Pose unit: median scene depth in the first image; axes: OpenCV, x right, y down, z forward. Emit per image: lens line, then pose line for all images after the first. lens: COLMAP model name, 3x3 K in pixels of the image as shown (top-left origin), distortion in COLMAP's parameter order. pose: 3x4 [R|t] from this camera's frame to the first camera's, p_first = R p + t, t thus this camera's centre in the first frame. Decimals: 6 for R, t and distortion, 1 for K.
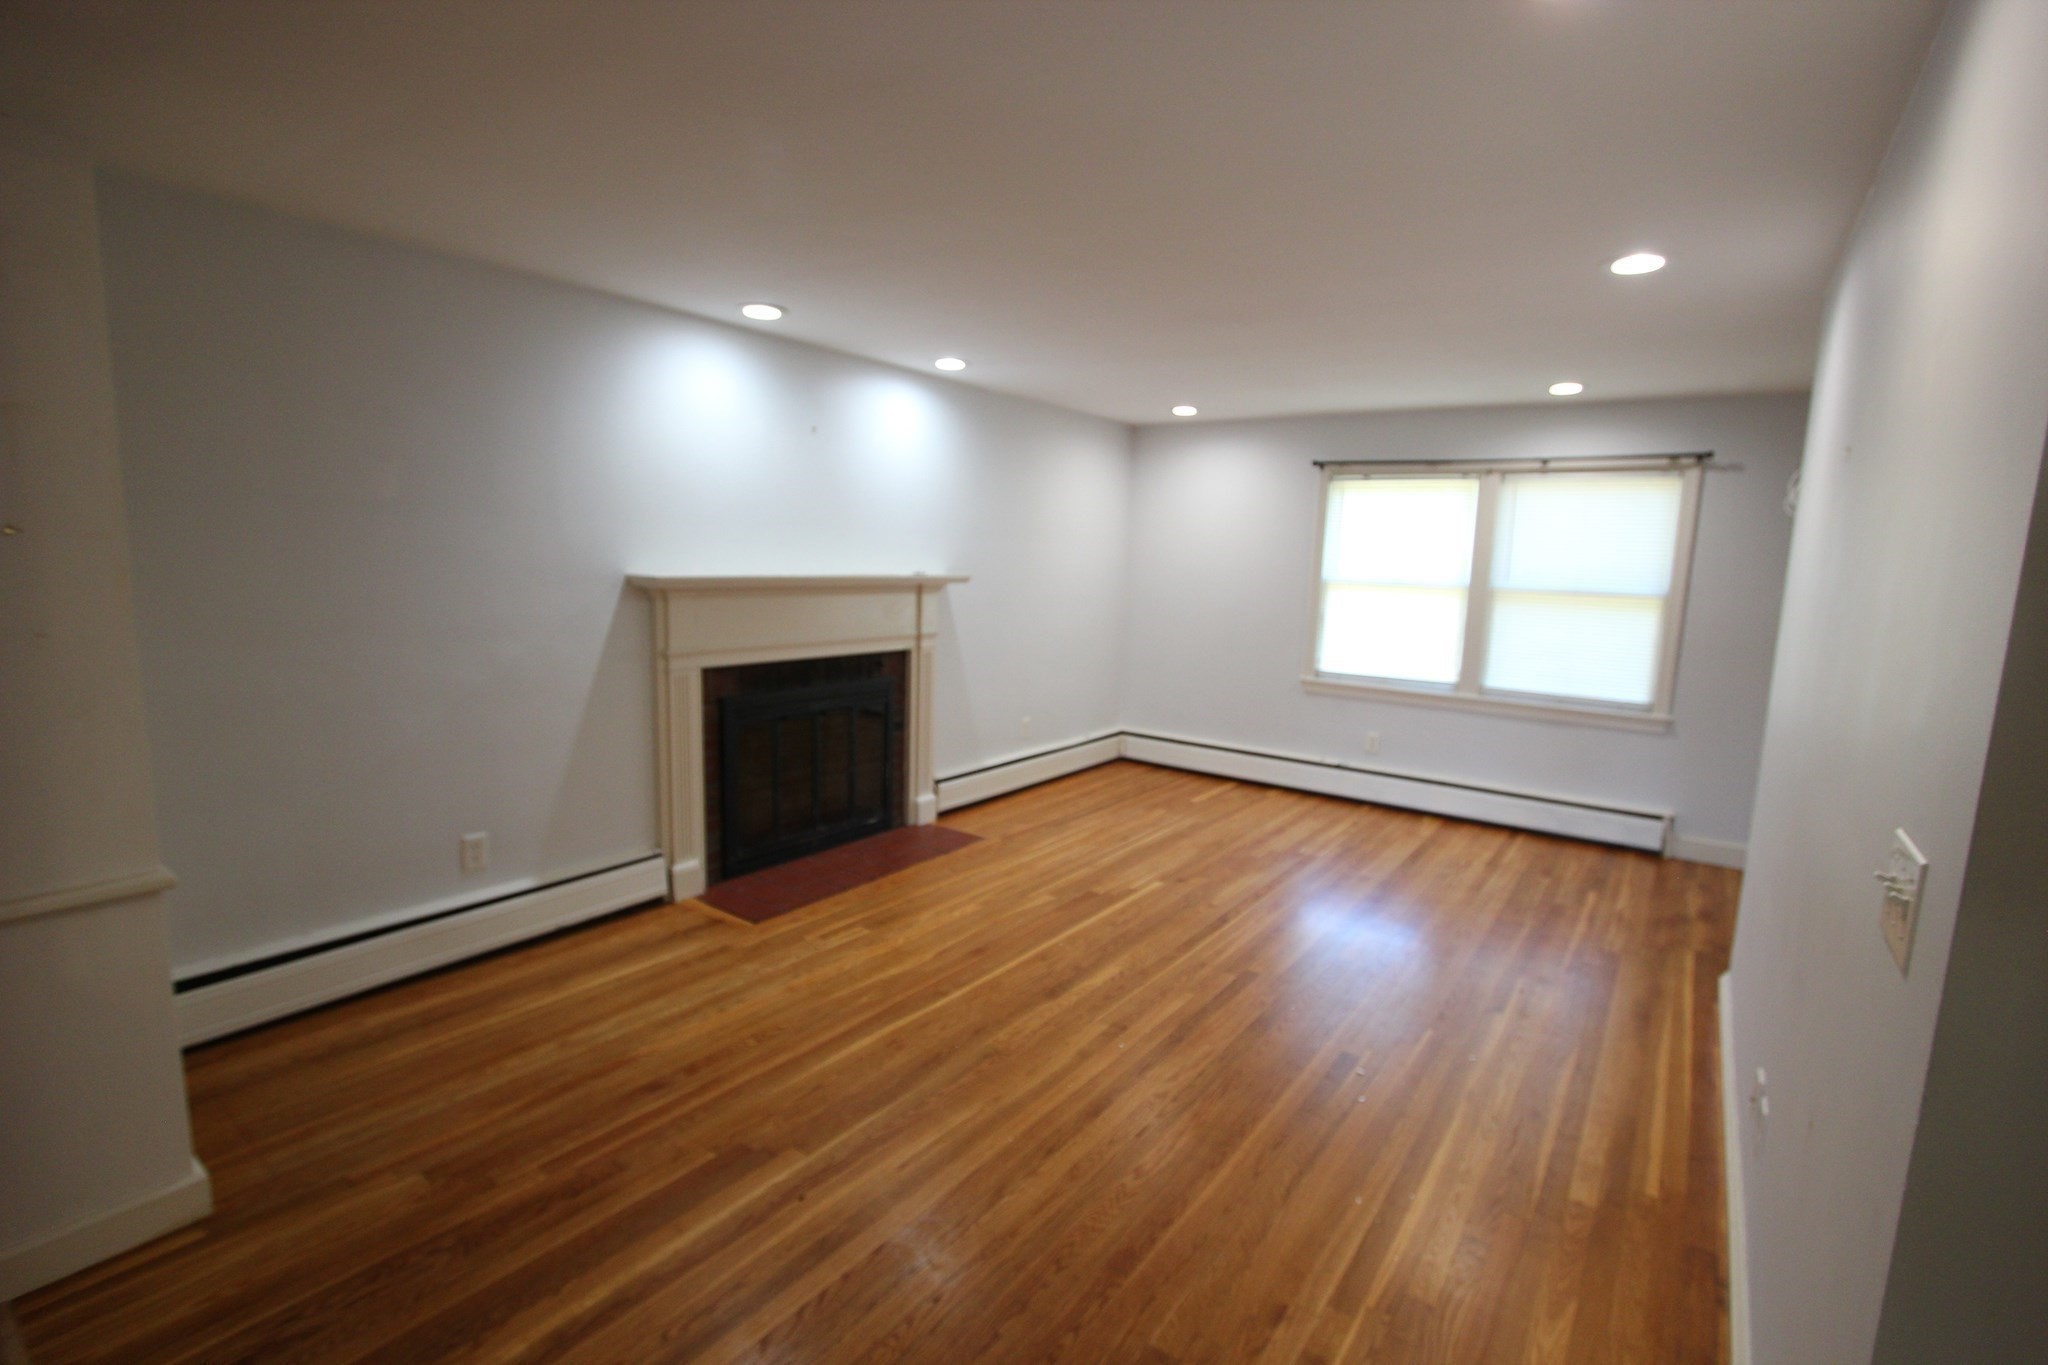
lens RADIAL K [[942.6, 0, 1021.8], [0, 942.6, 690.8], [0, 0, 1]] dist [-0.015947, 0.001448]
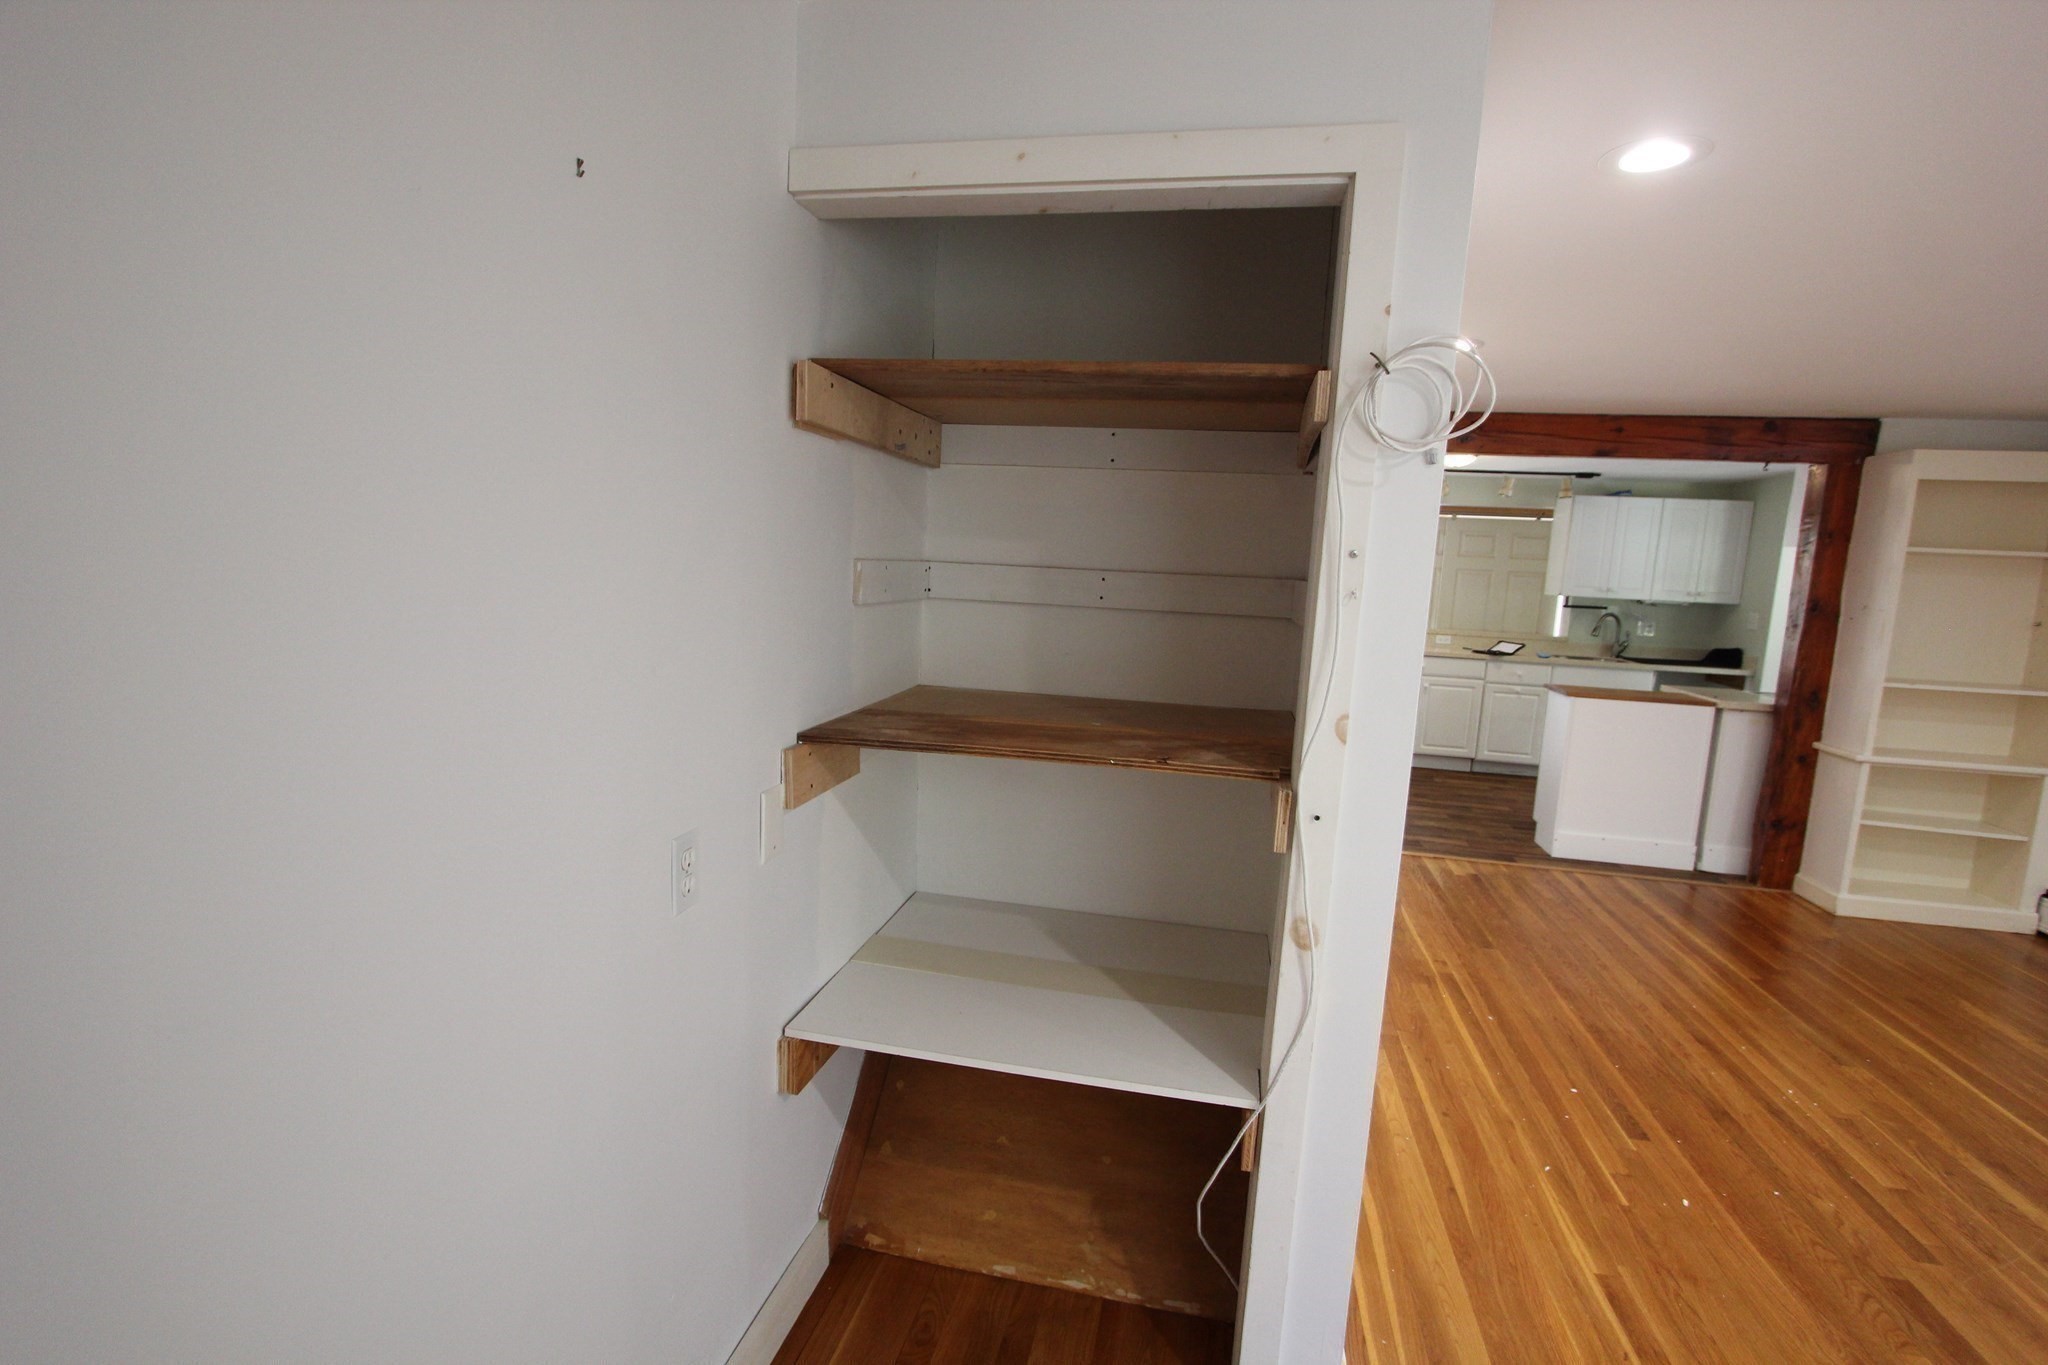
lens RADIAL K [[942.6, 0, 1021.8], [0, 942.6, 690.8], [0, 0, 1]] dist [-0.015947, 0.001448]
pose [[-0.910279, -0.021925, -0.413413, 0.990684], [-0.138215, 0.957396, 0.253555, -0.131581], [0.390241, 0.287946, -0.874528, 1.111852]]
